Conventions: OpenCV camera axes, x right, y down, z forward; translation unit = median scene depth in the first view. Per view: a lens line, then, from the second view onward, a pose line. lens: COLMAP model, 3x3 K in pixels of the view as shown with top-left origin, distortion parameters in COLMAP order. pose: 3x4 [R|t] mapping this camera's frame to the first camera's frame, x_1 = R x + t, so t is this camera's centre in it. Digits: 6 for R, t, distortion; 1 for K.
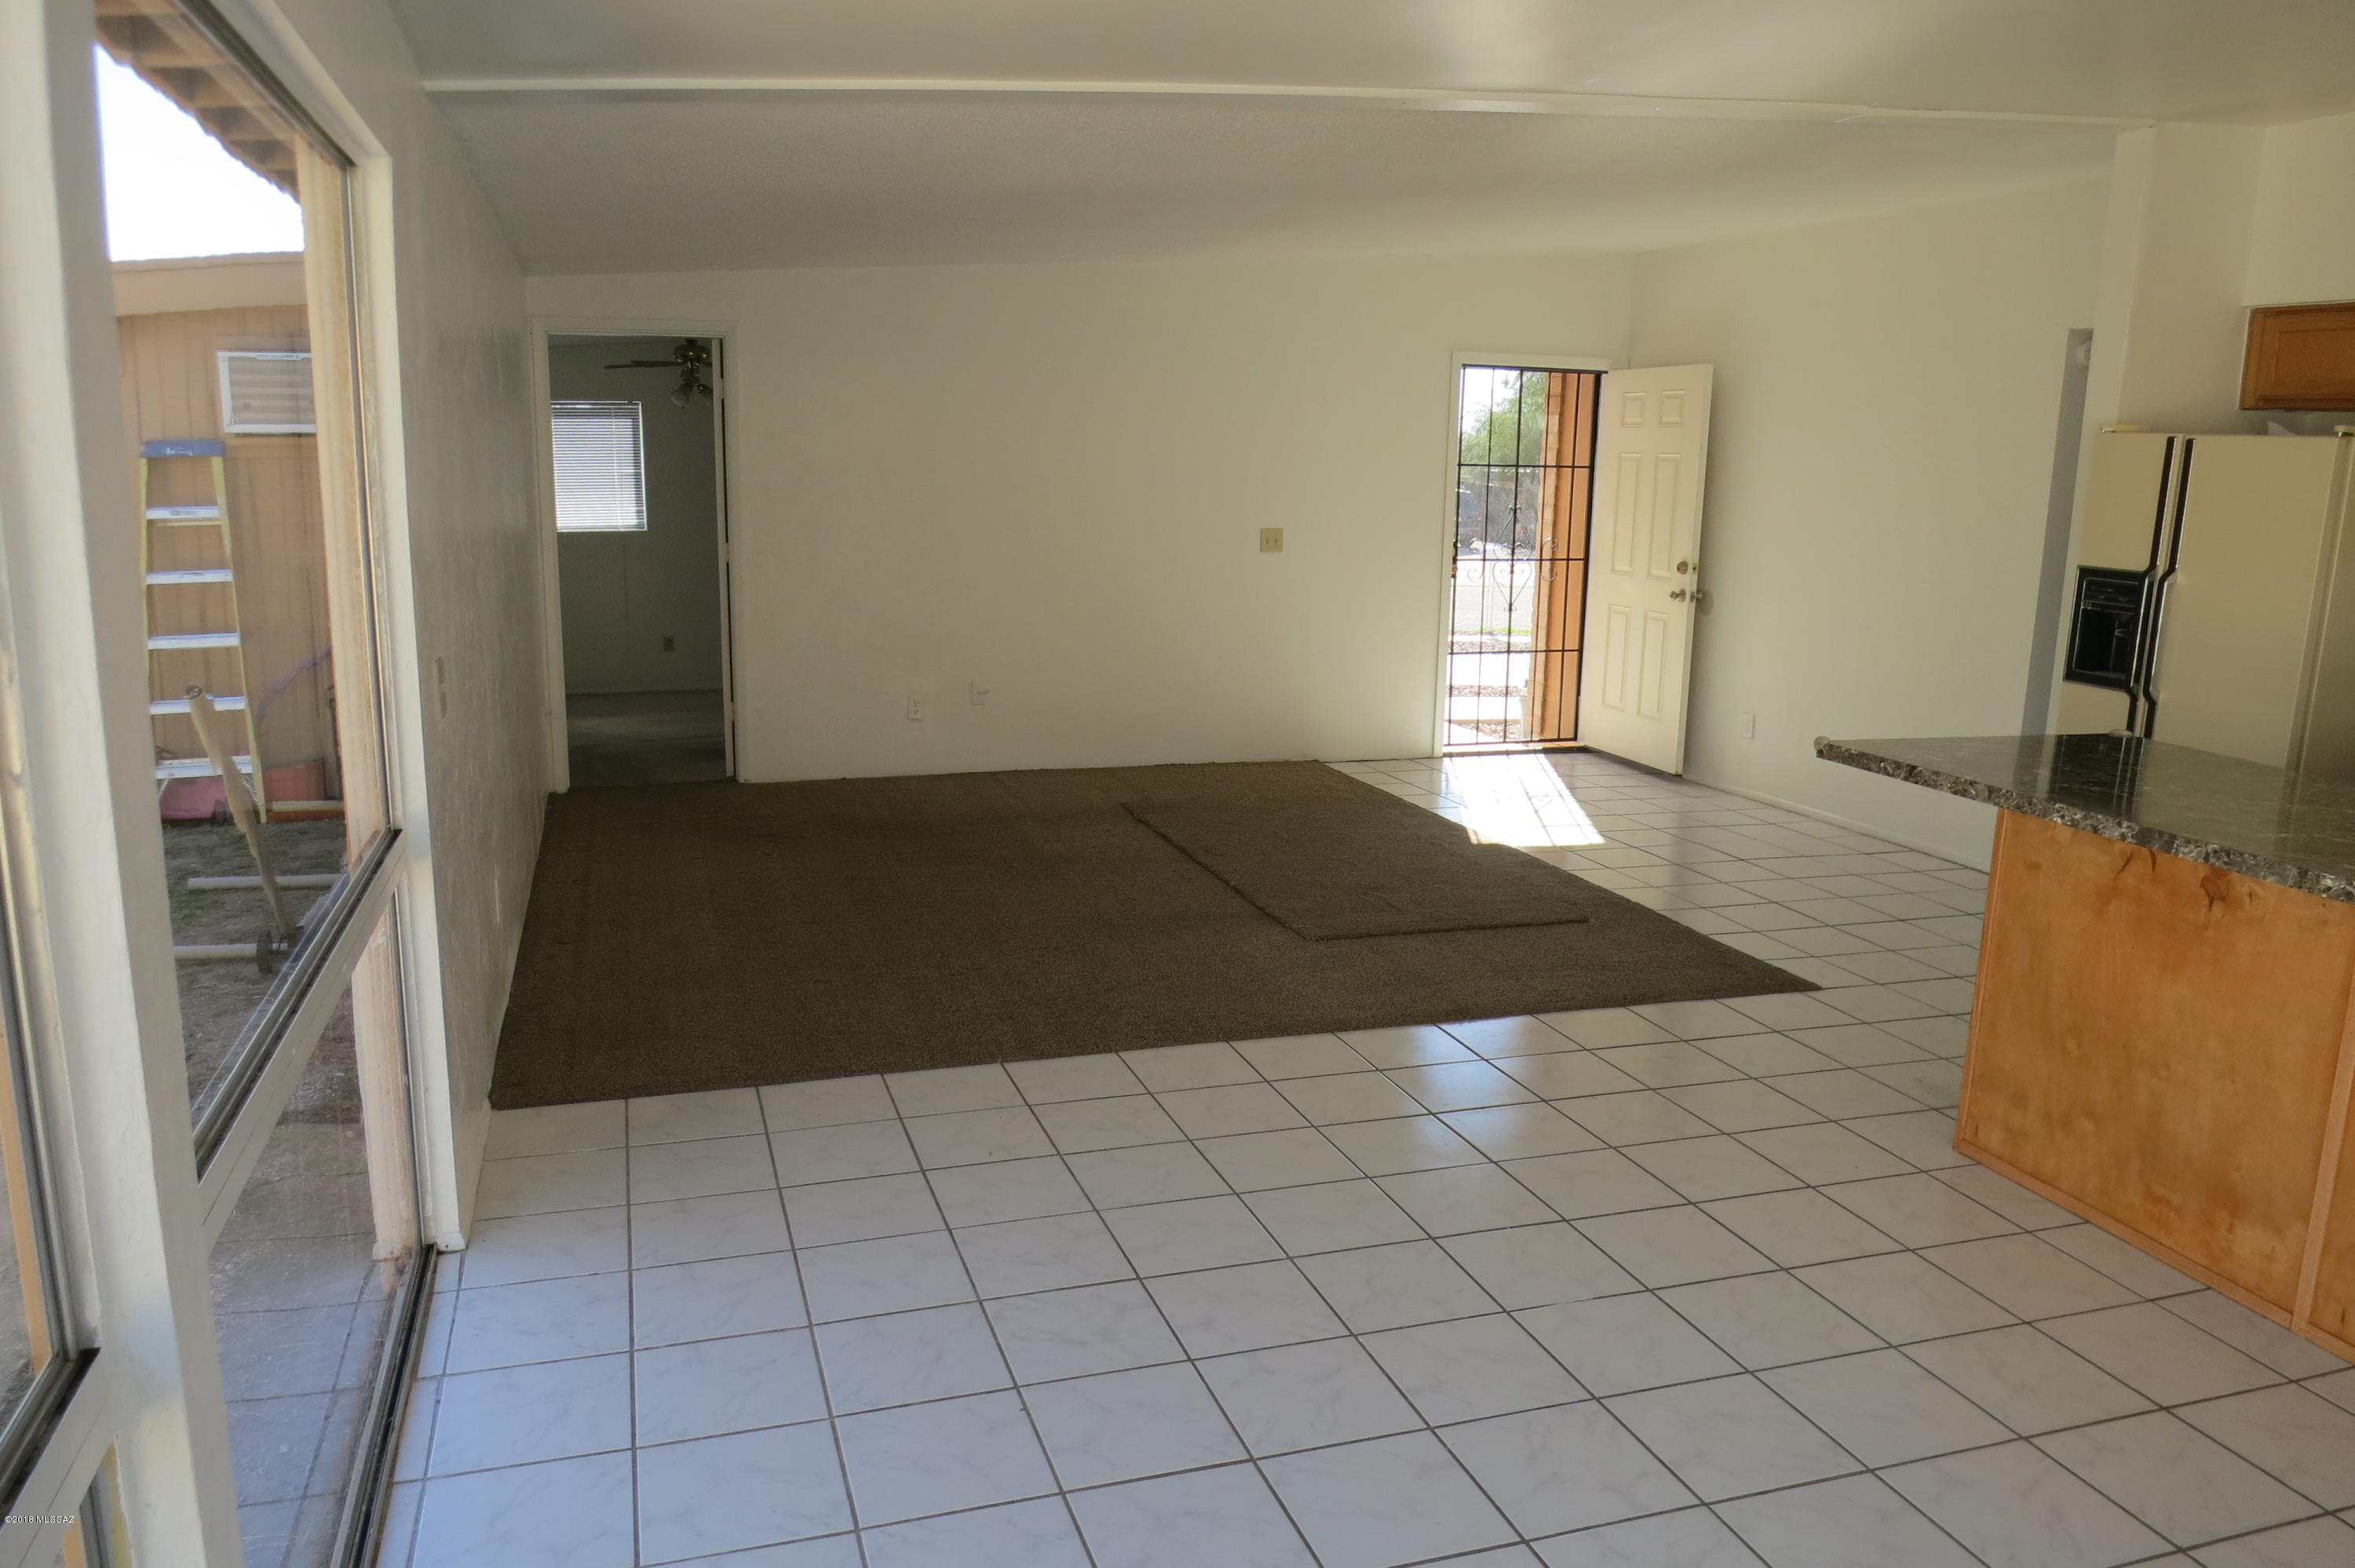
lens RADIAL K [[1709.1, 0, 1184.2], [0, 1709.1, 797.5], [0, 0, 1]] dist [0.002699, -0.025697]
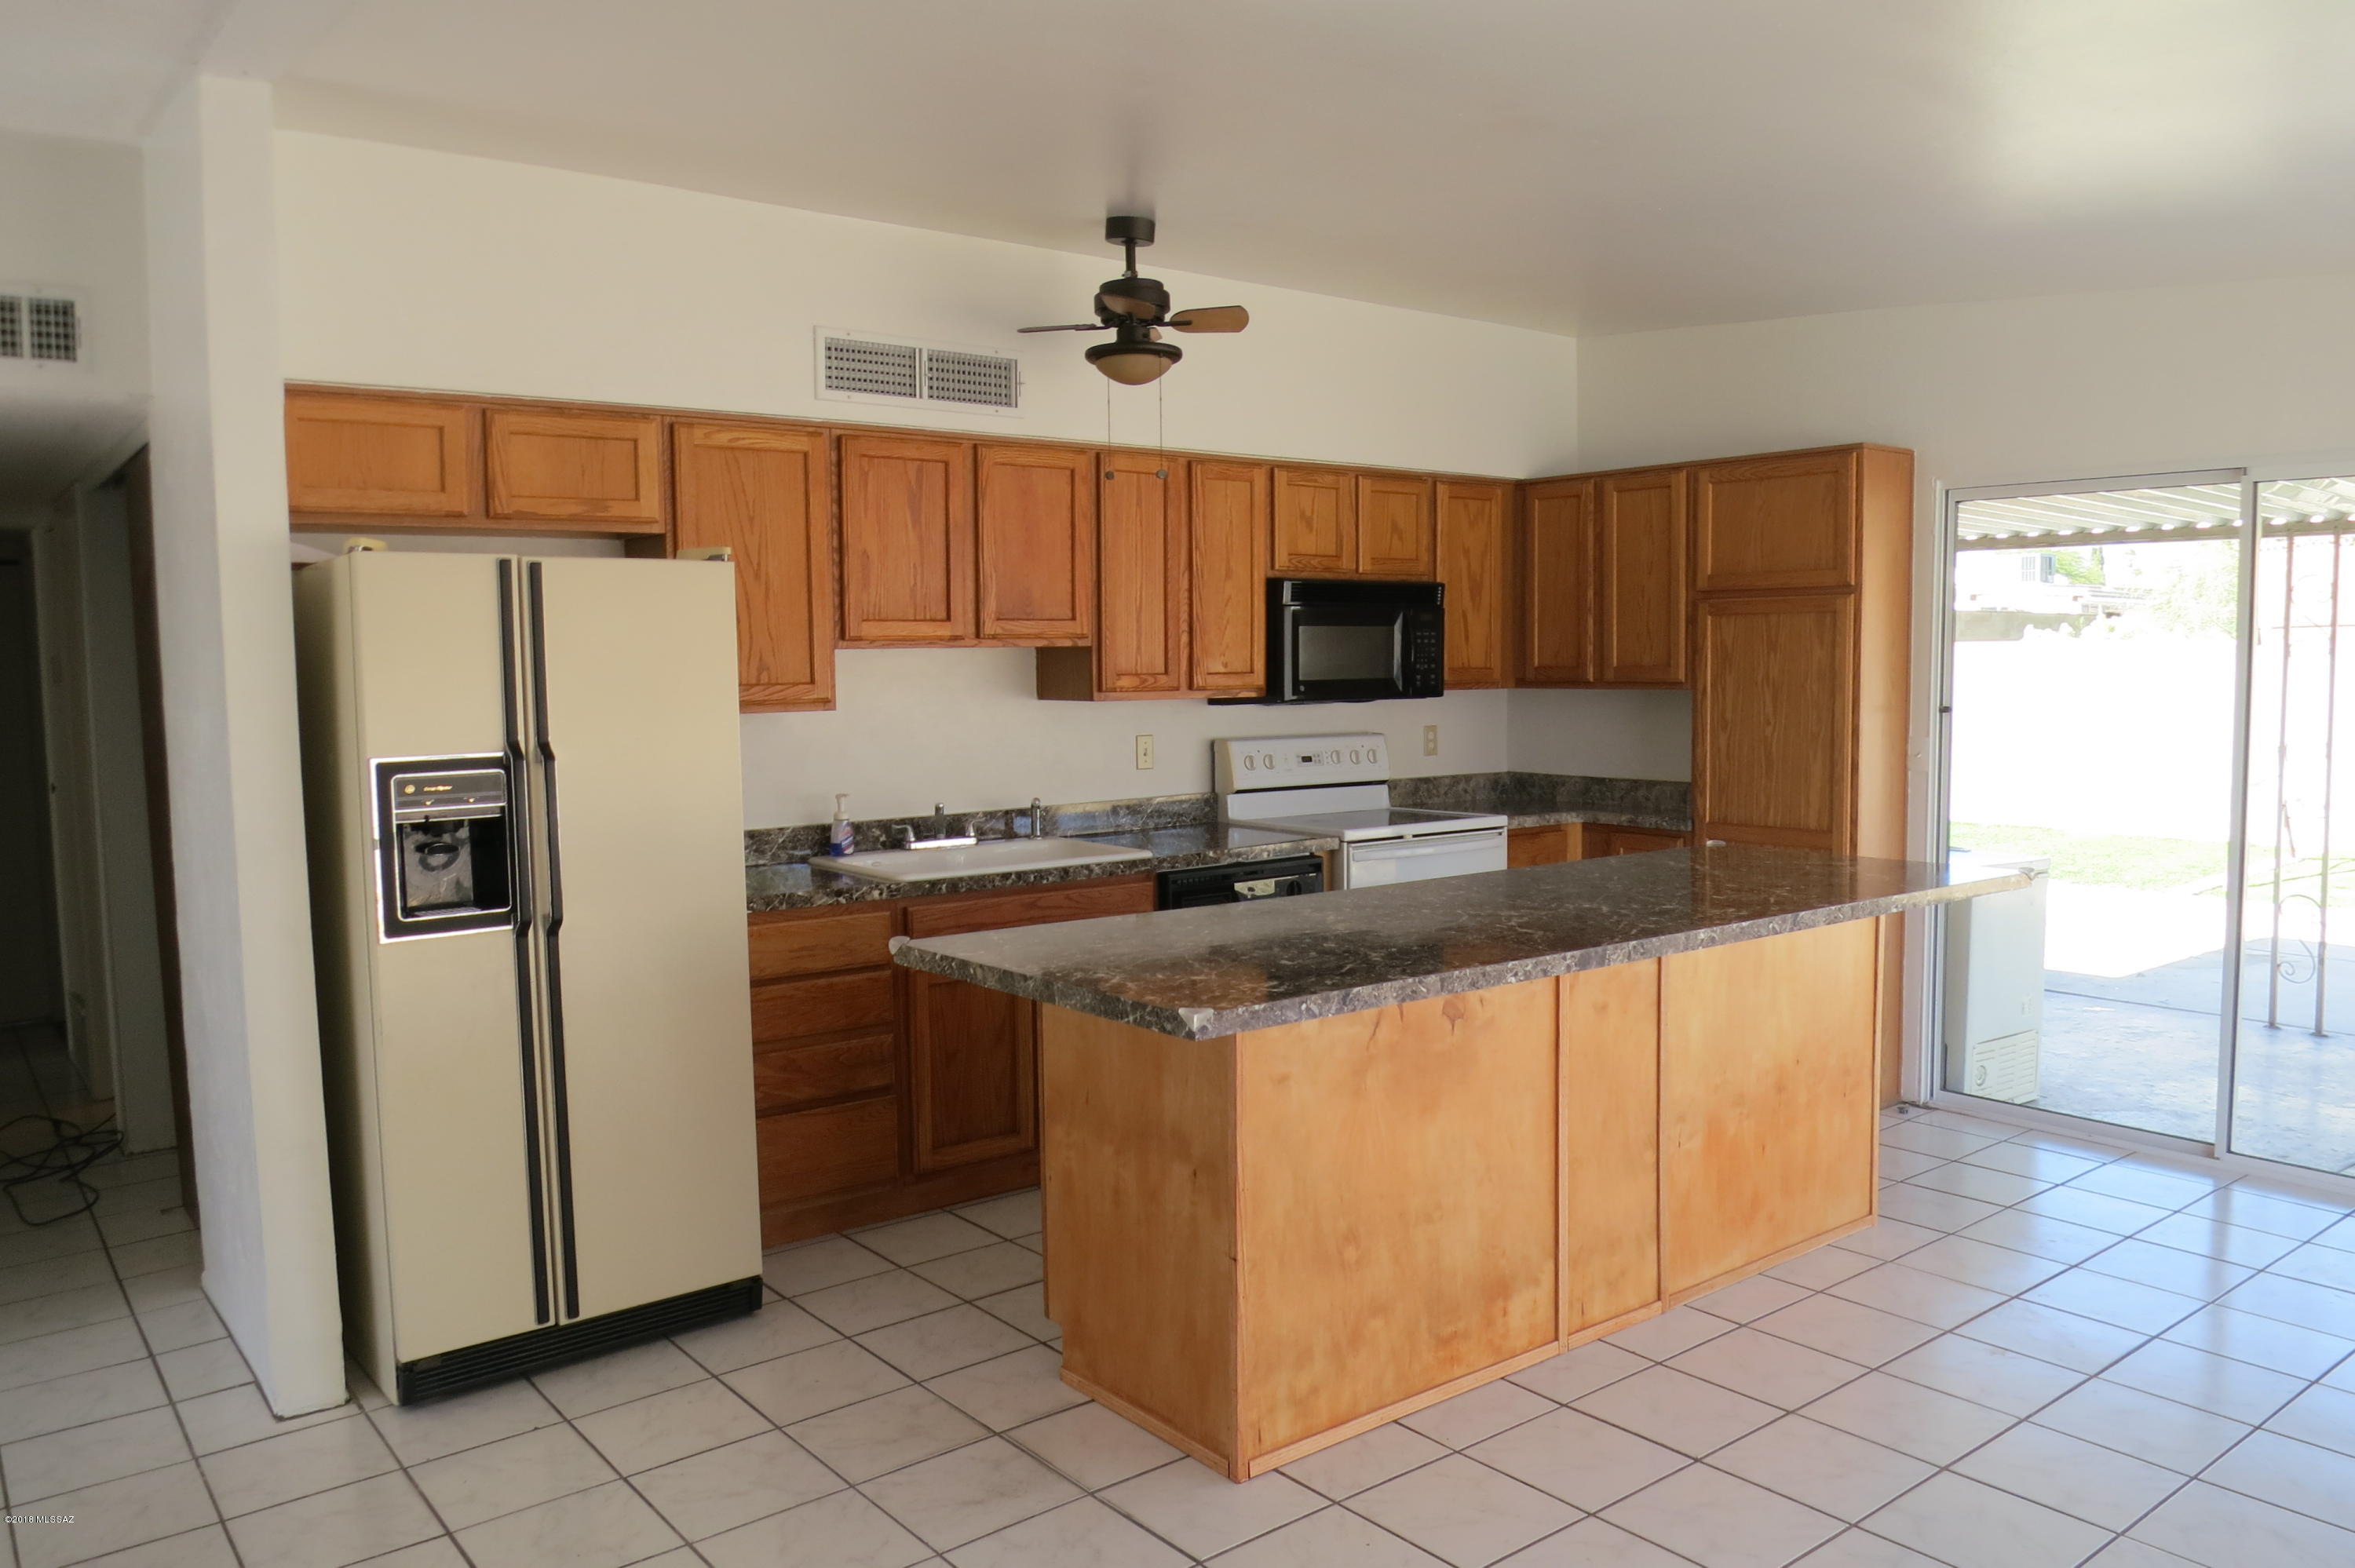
lens RADIAL K [[1709.1, 0, 1184.2], [0, 1709.1, 797.5], [0, 0, 1]] dist [0.002699, -0.025697]
pose [[-0.335762, -0.108194, 0.935713, -0.248371], [0.194088, 0.964118, 0.181123, -0.260005], [-0.921734, 0.242425, -0.302715, 1.322810]]
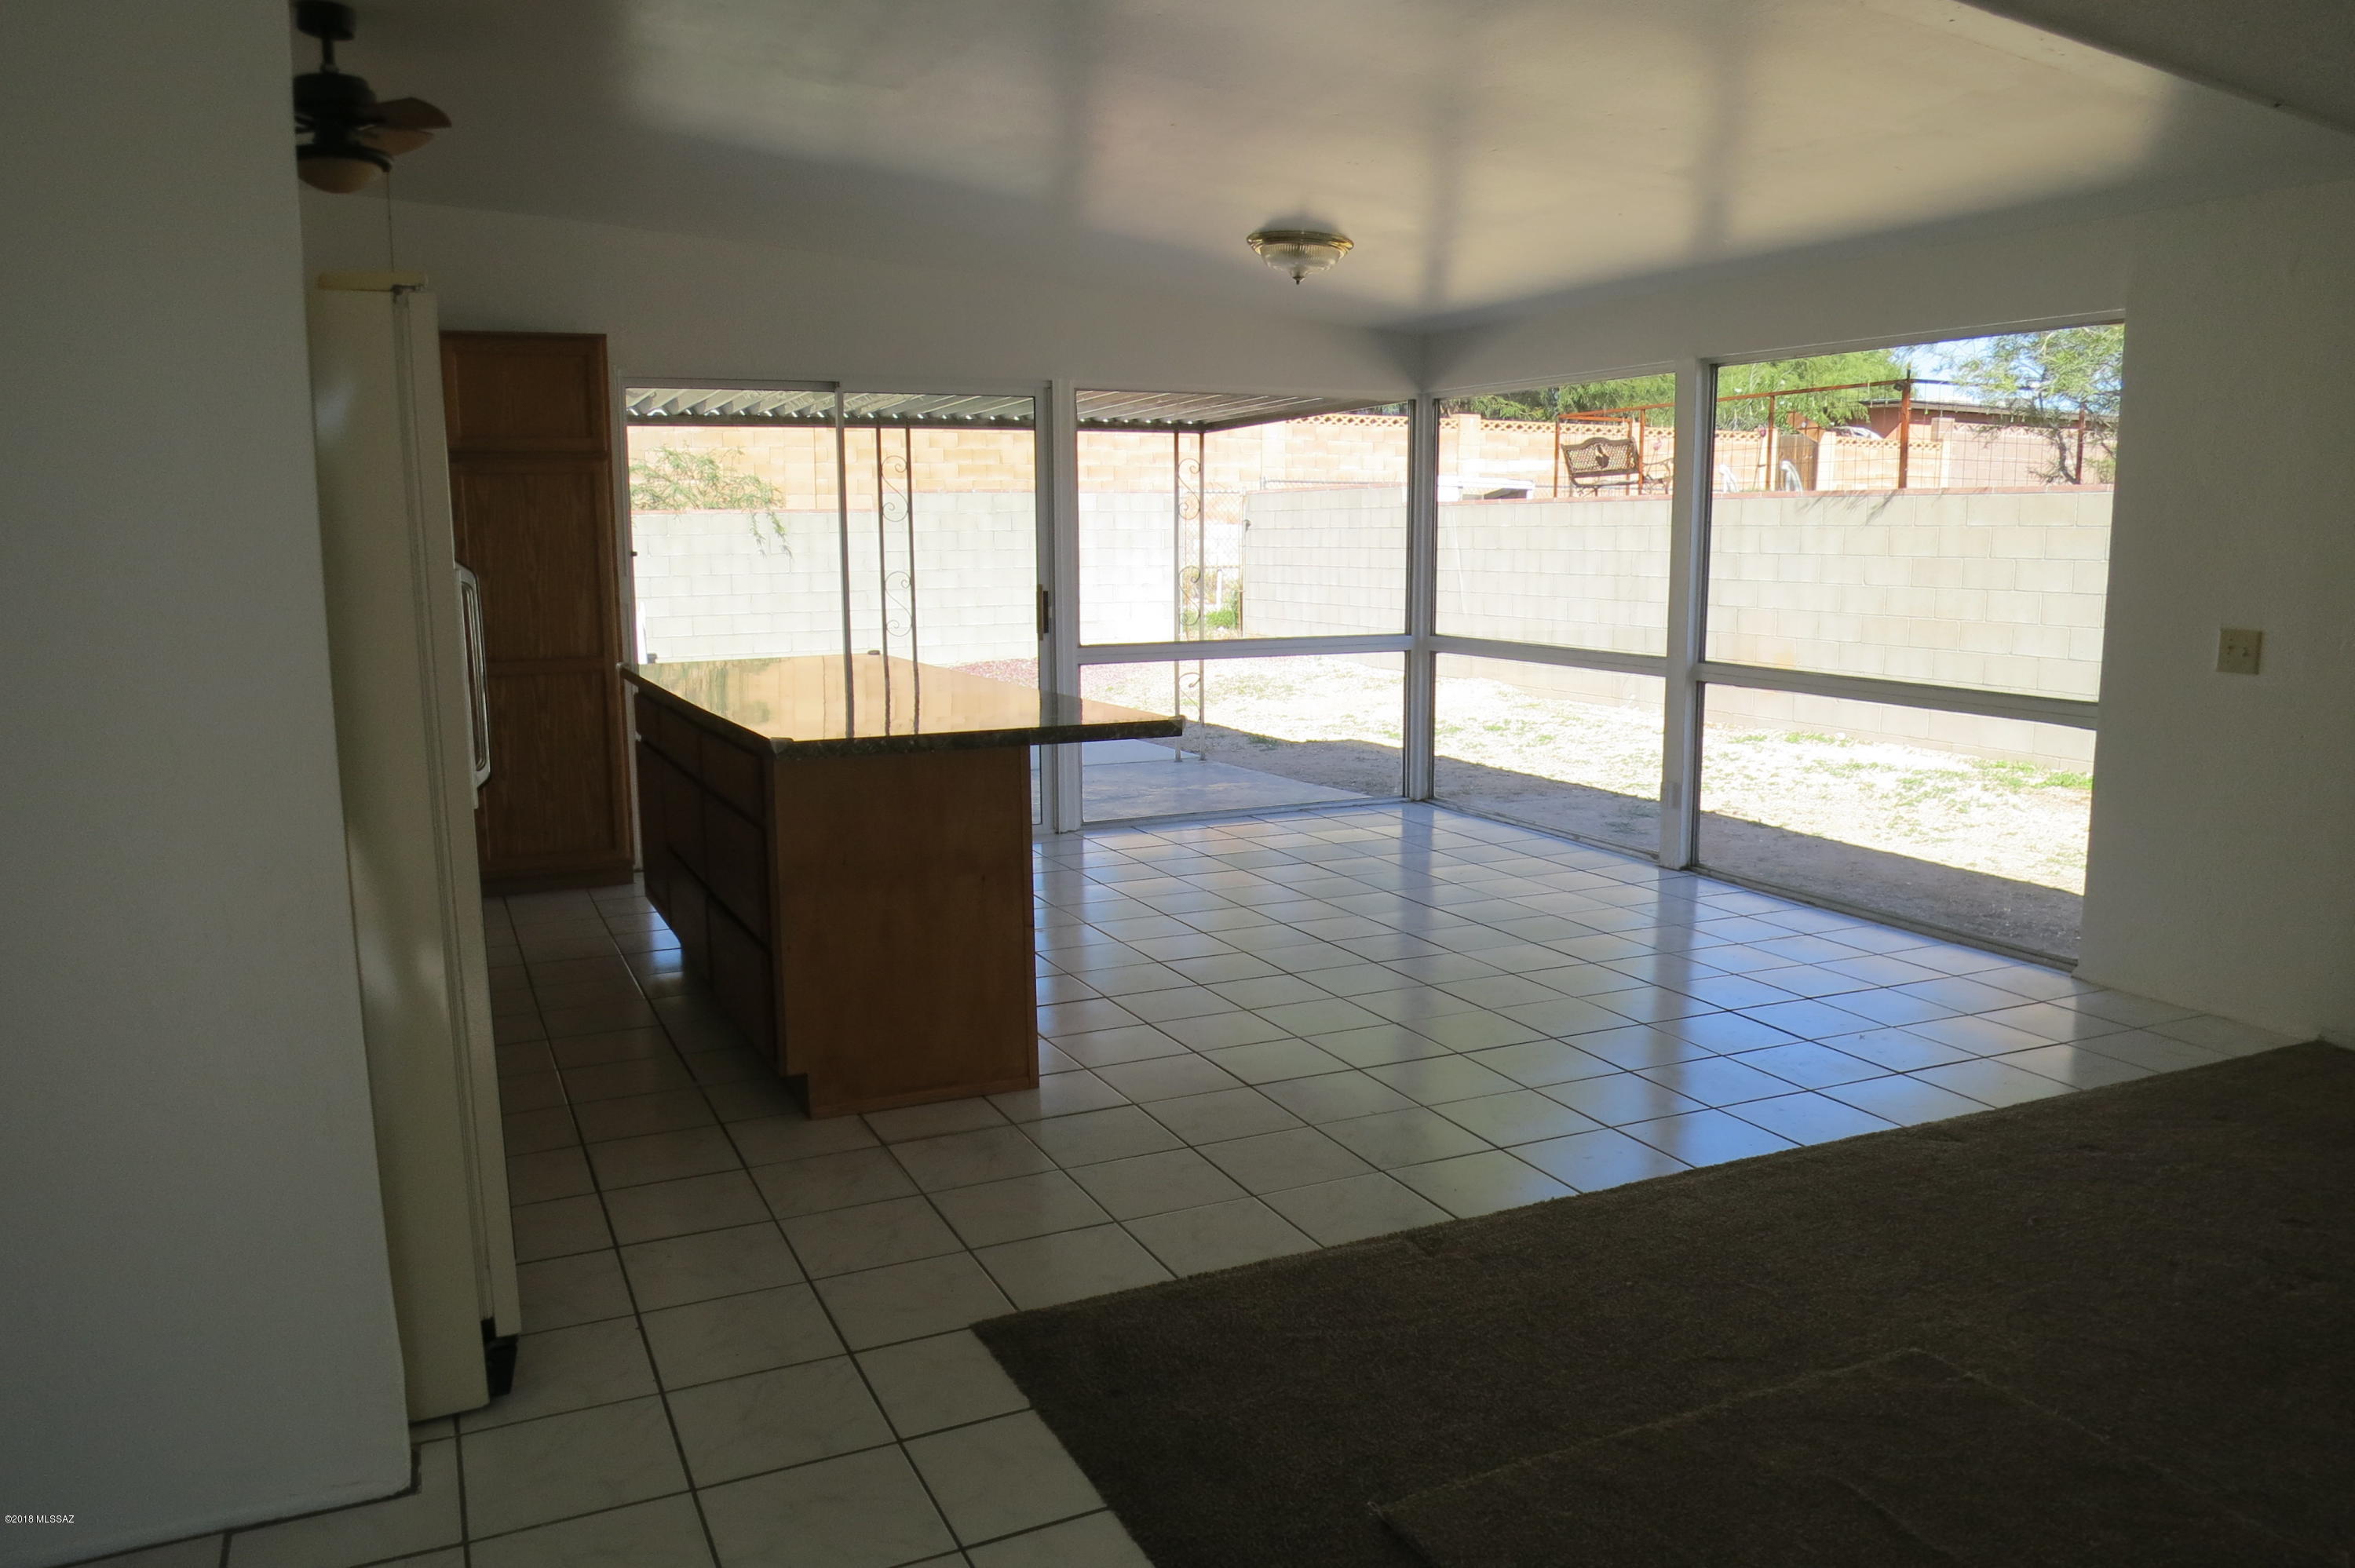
lens RADIAL K [[1714.9, 0, 1177.5], [0, 1714.9, 784.0], [0, 0, 1]] dist [-0.030960, -0.001400]
pose [[-0.995459, -0.006967, -0.094936, 0.521023], [-0.039782, 0.936495, 0.348417, -0.382026], [0.086479, 0.350611, -0.932520, 2.162087]]
